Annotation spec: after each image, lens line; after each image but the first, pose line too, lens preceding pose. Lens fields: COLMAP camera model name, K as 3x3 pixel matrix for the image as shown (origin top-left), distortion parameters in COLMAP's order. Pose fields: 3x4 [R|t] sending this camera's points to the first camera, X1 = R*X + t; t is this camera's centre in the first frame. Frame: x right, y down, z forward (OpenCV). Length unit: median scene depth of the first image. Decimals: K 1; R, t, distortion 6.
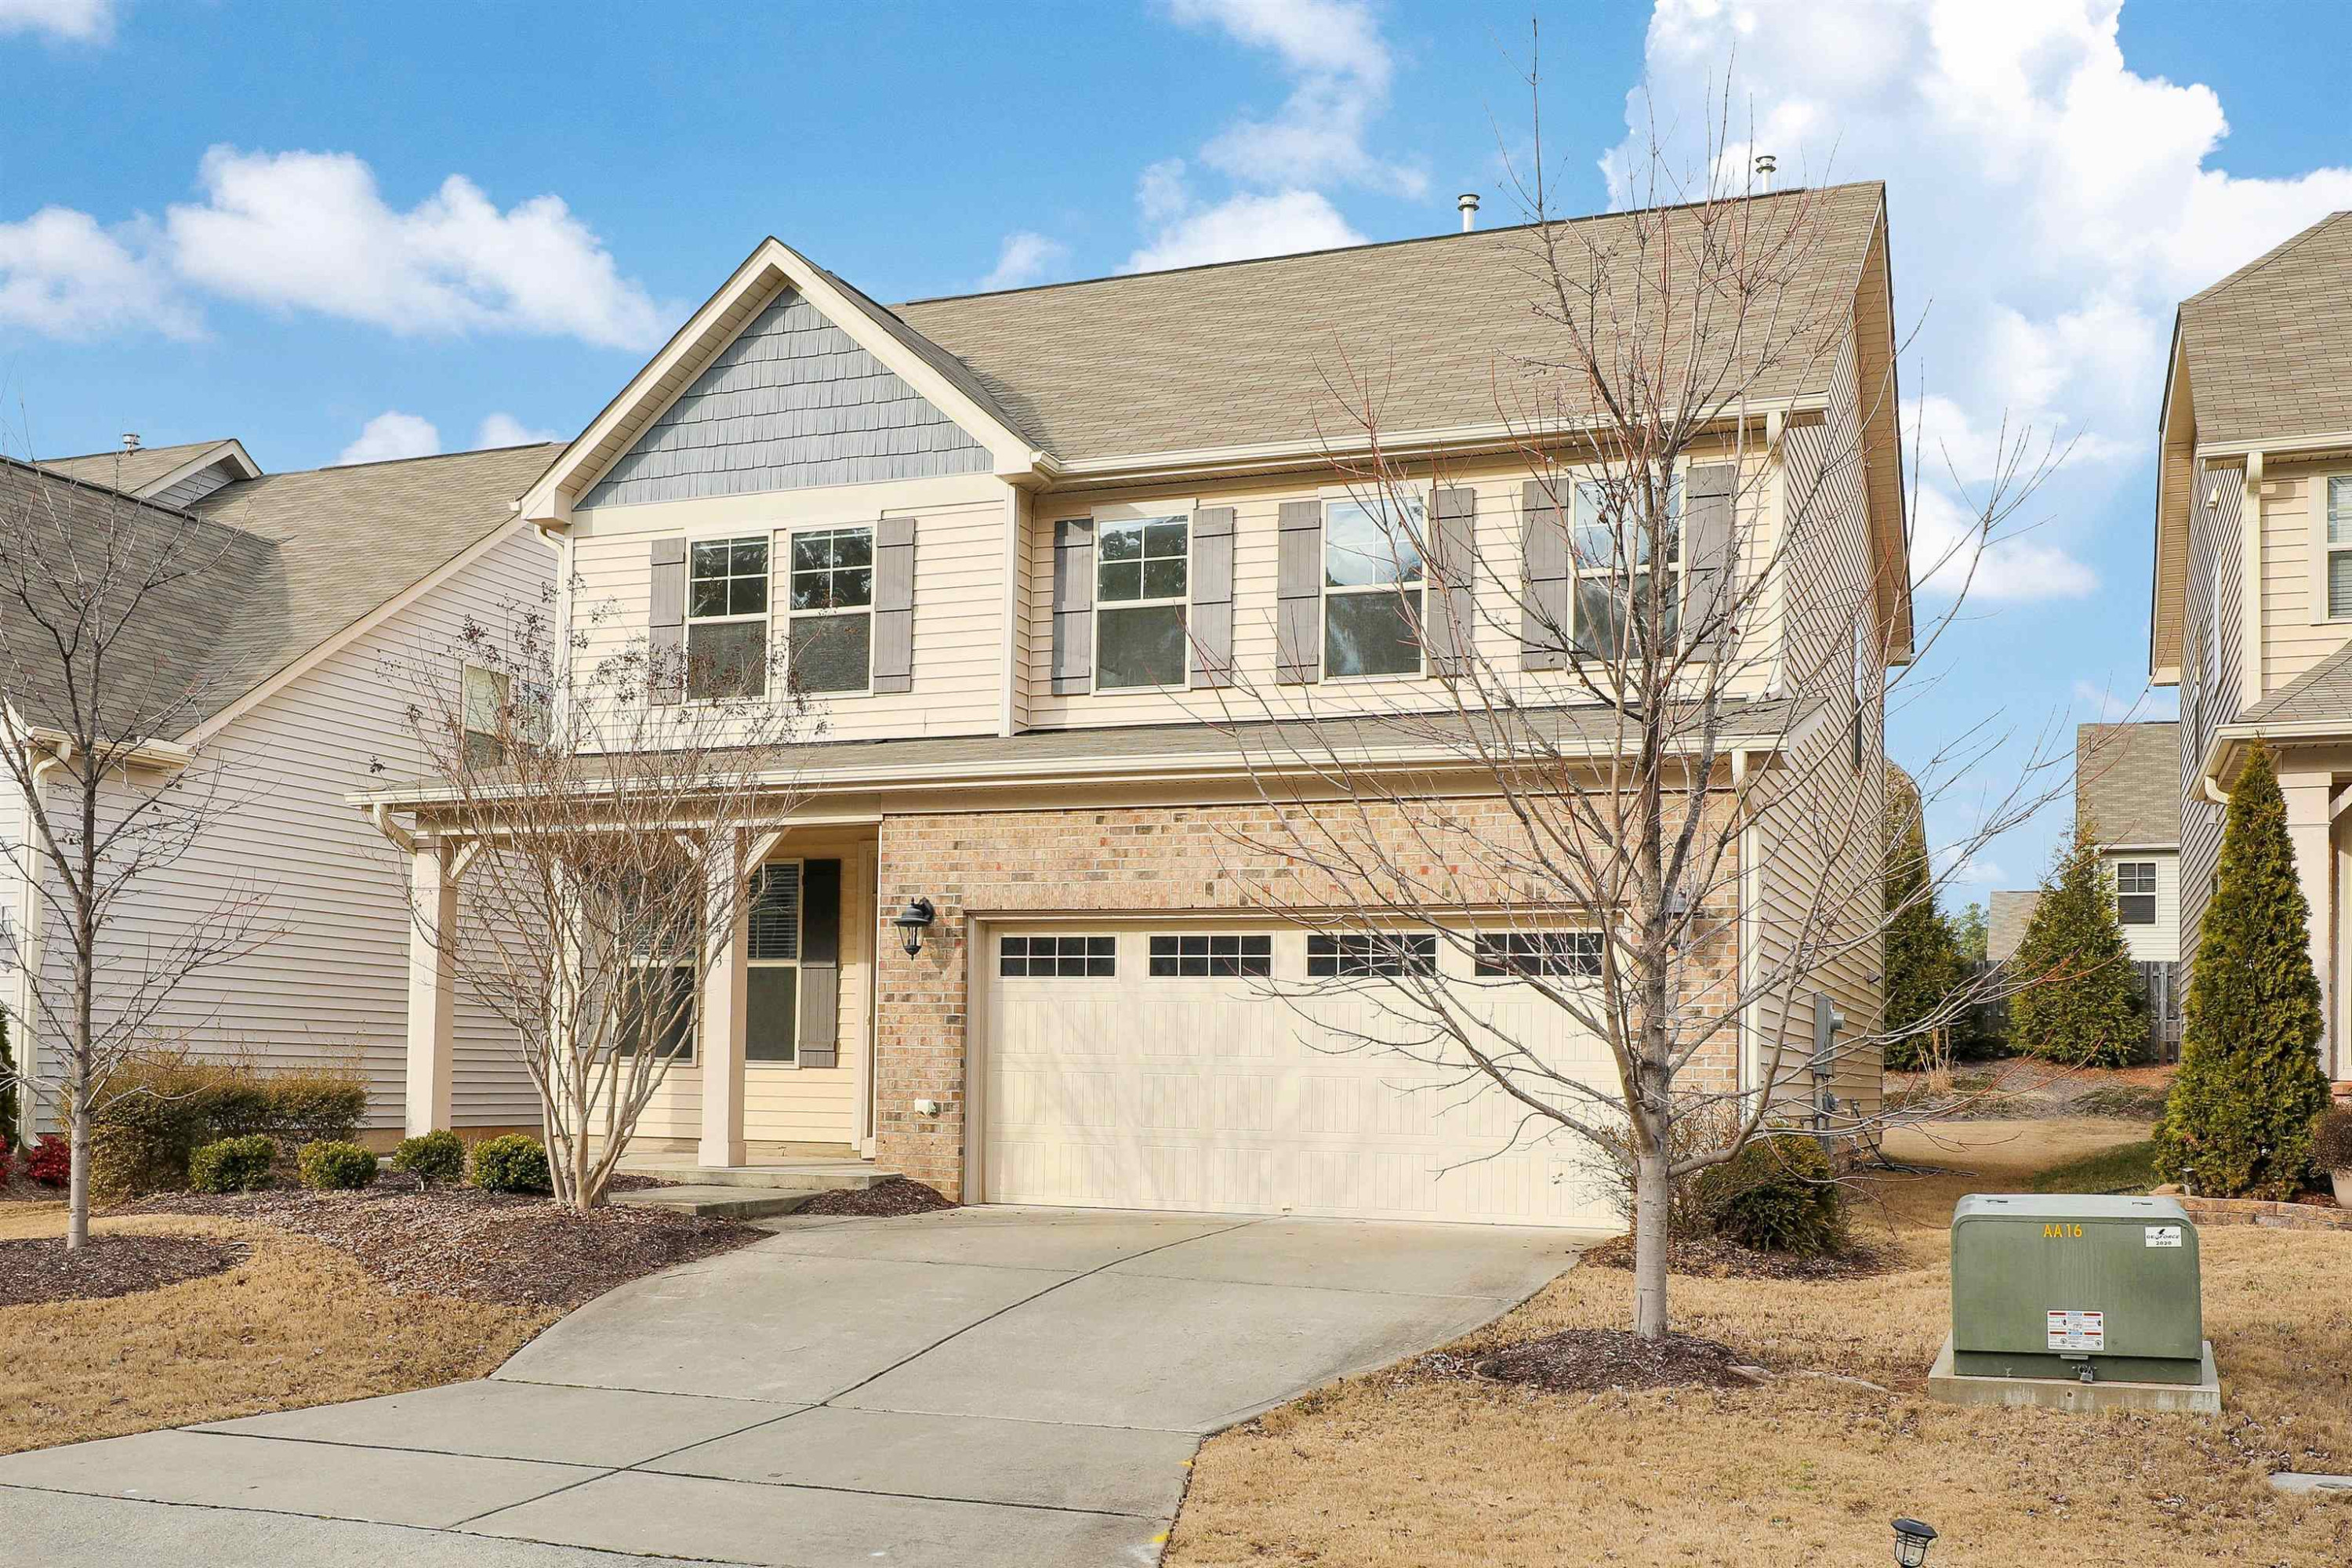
lens RADIAL K [[2135.2, 0, 1176.0], [0, 2135.2, 784.0], [0, 0, 1]] dist [0.060857, 0.015337]
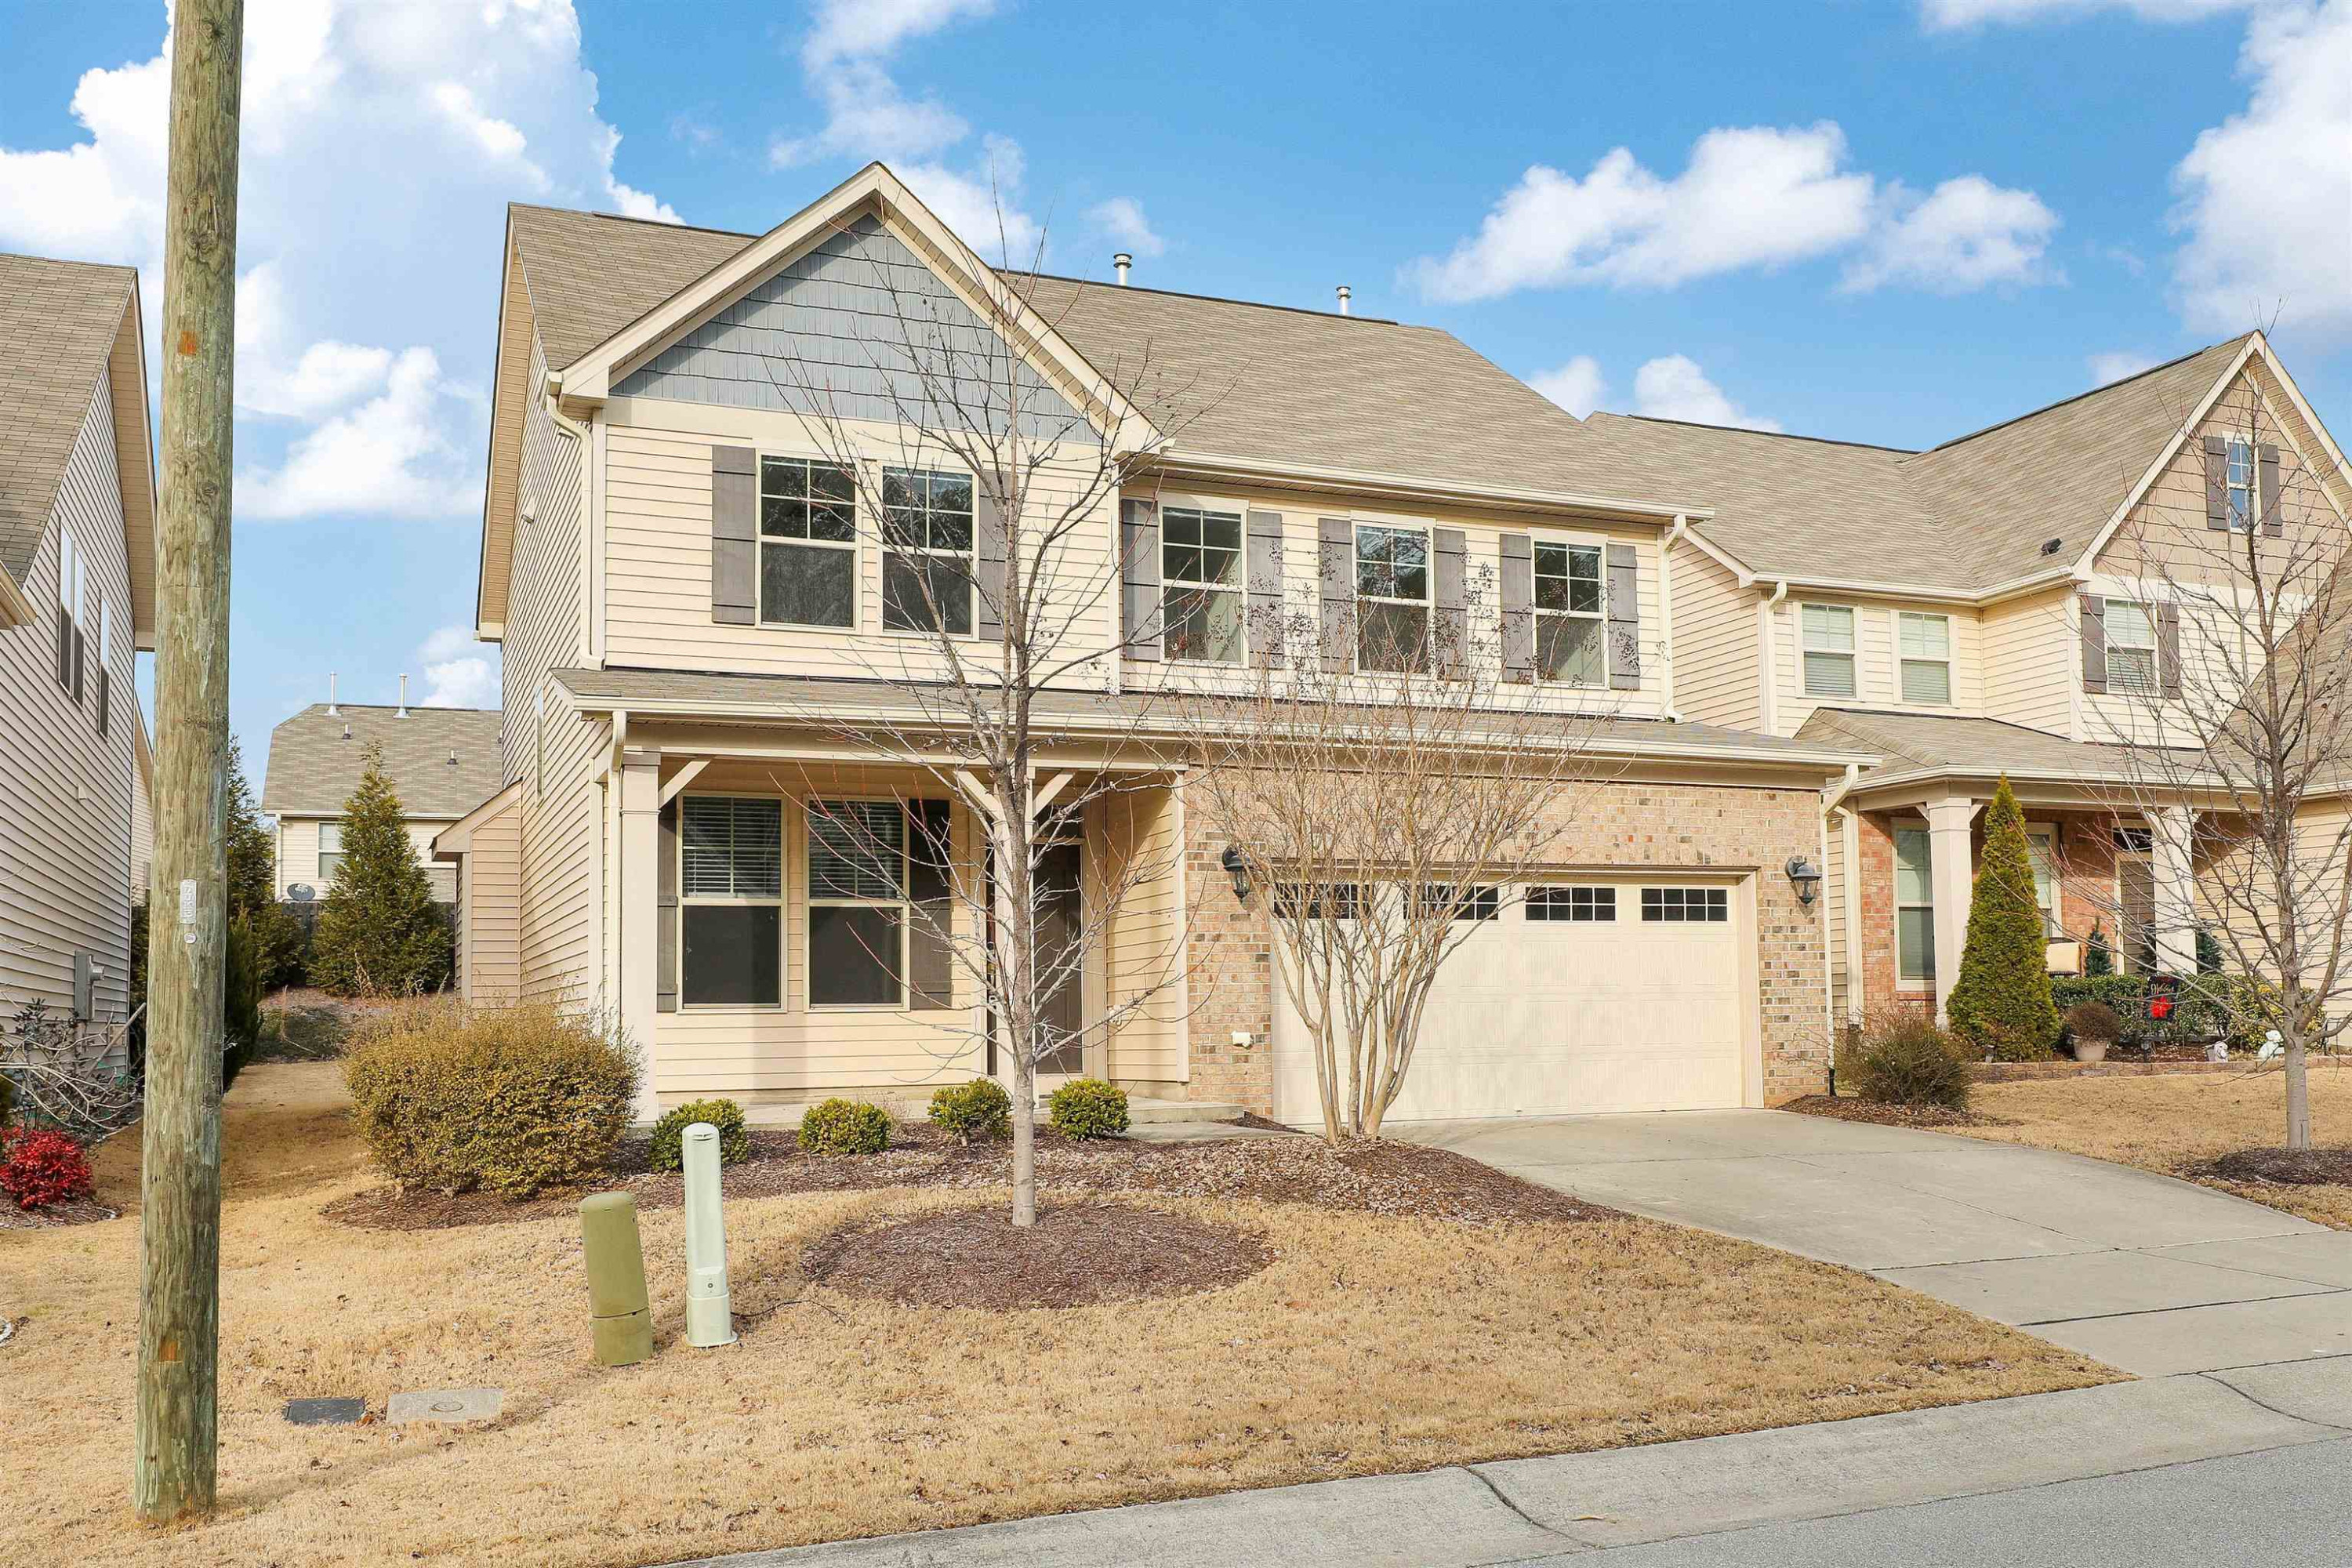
lens RADIAL K [[1889.0, 0, 1176.0], [0, 1889.0, 717.6], [0, 0, 1]] dist [0.038531, 0.002099]
pose [[0.733056, 0.076569, 0.675845, -0.777604], [-0.066713, 0.996946, -0.040588, 0.029167], [-0.676889, -0.015334, 0.735926, 0.313057]]
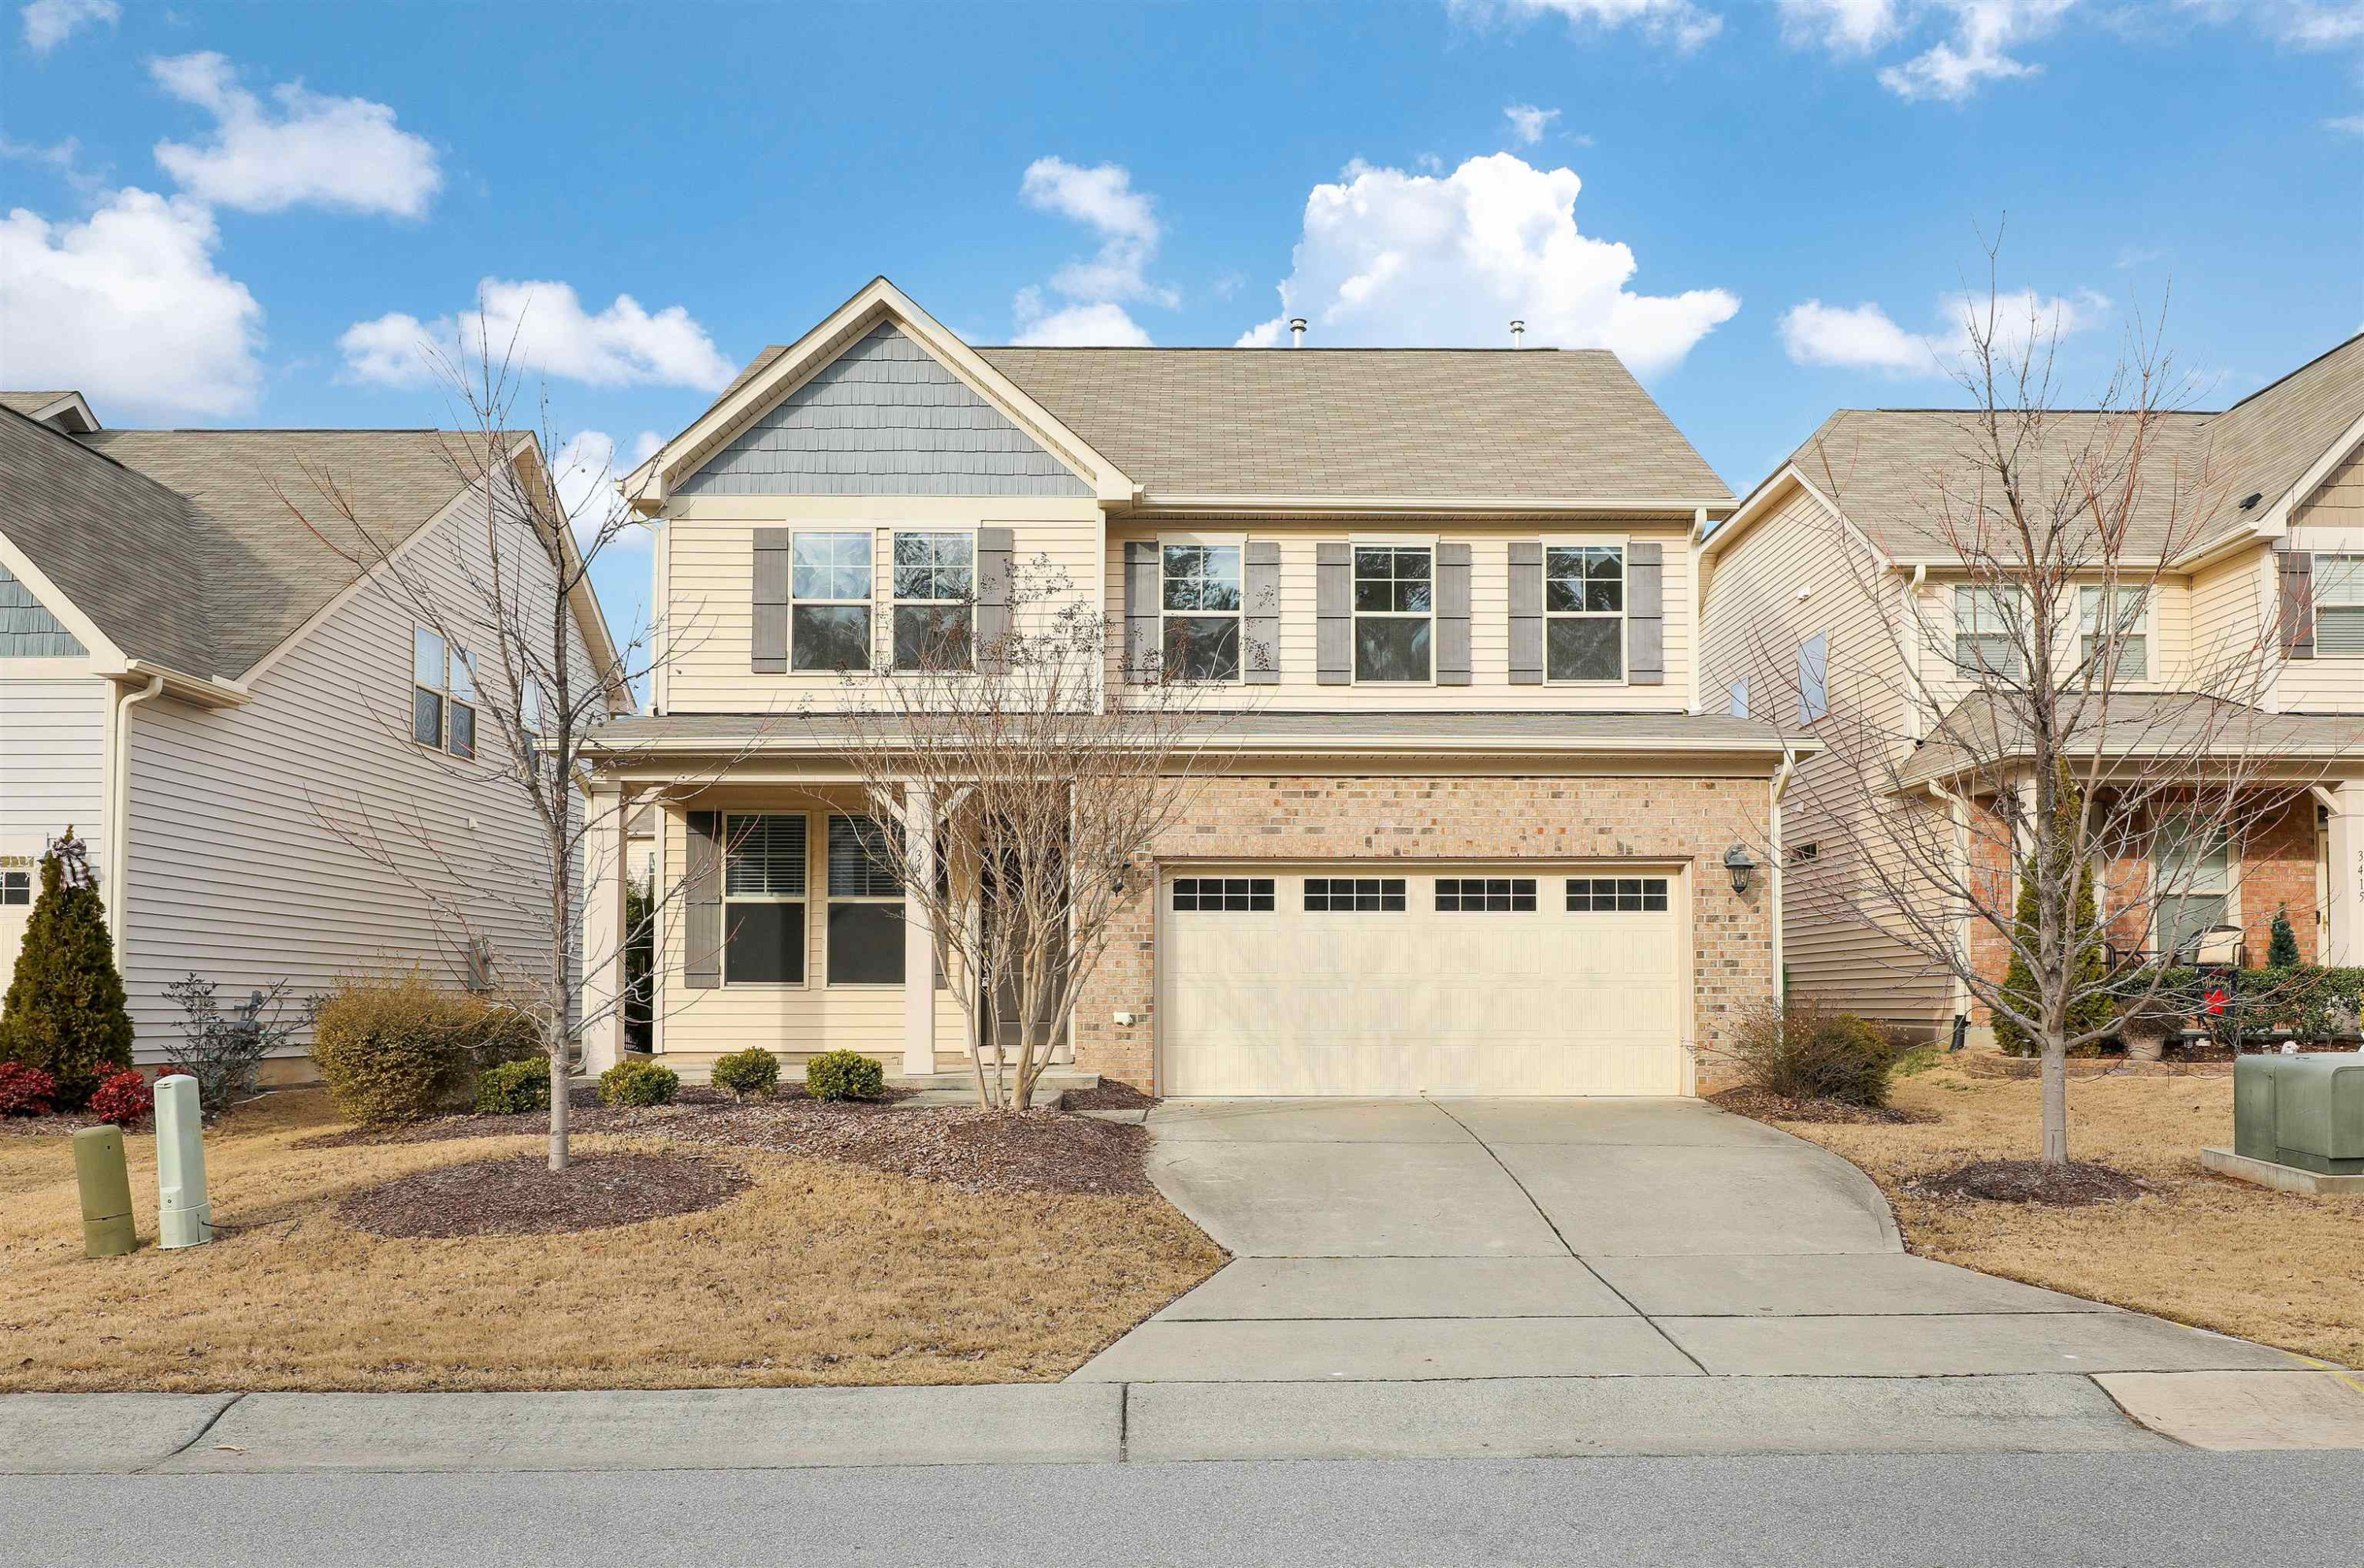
lens RADIAL K [[1598.6, 0, 1182.0], [0, 1598.6, 784.0], [0, 0, 1]] dist [0.032413, -0.004698]
pose [[0.928745, 0.030482, 0.369464, -0.415813], [-0.033919, 0.999421, 0.002809, 0.014756], [-0.369165, -0.015141, 0.929241, 0.148568]]
